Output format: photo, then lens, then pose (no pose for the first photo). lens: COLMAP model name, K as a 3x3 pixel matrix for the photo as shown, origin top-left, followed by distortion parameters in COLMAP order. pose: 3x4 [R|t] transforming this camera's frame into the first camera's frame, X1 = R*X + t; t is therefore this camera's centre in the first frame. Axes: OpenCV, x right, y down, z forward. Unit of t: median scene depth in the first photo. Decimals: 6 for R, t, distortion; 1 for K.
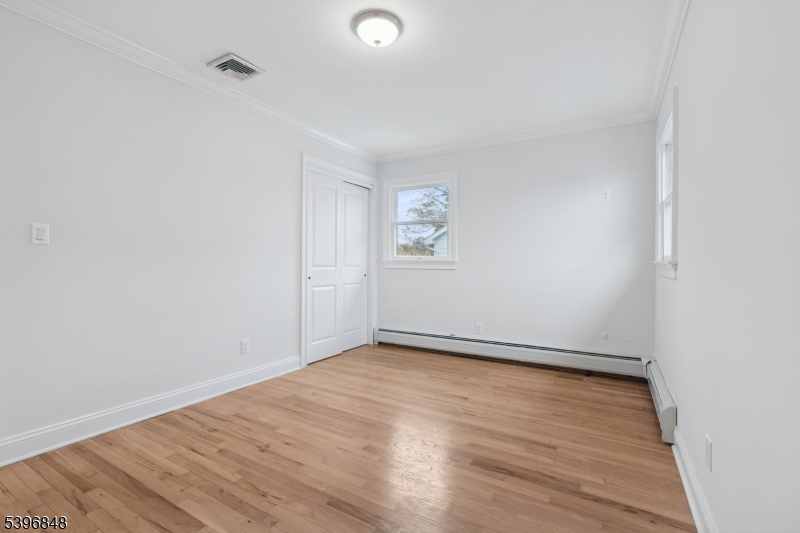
lens RADIAL K [[364.5, 0, 404.0], [0, 364.5, 255.7], [0, 0, 1]] dist [-0.008898, 0.000438]
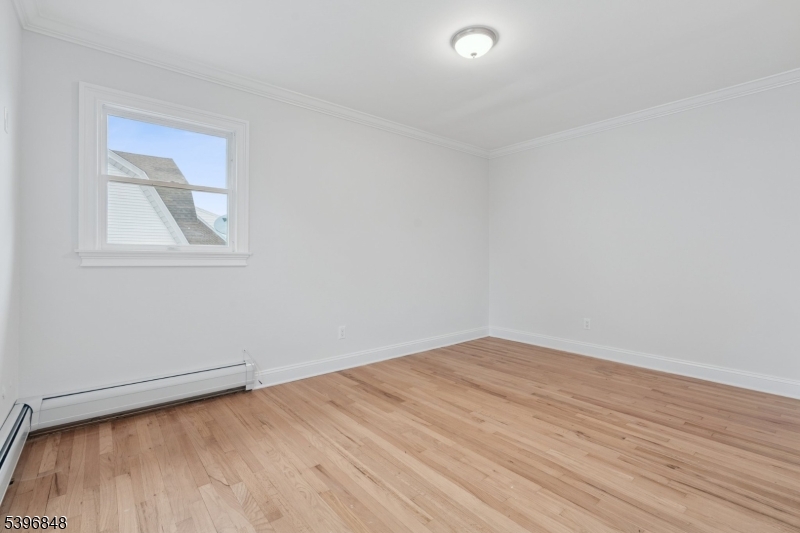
lens RADIAL K [[364.5, 0, 404.0], [0, 364.5, 255.7], [0, 0, 1]] dist [-0.008898, 0.000438]
pose [[-0.940901, -0.011125, 0.338498, -0.200546], [-0.018474, 0.999658, -0.018497, 0.034374], [-0.338177, -0.023657, -0.940785, 1.701550]]
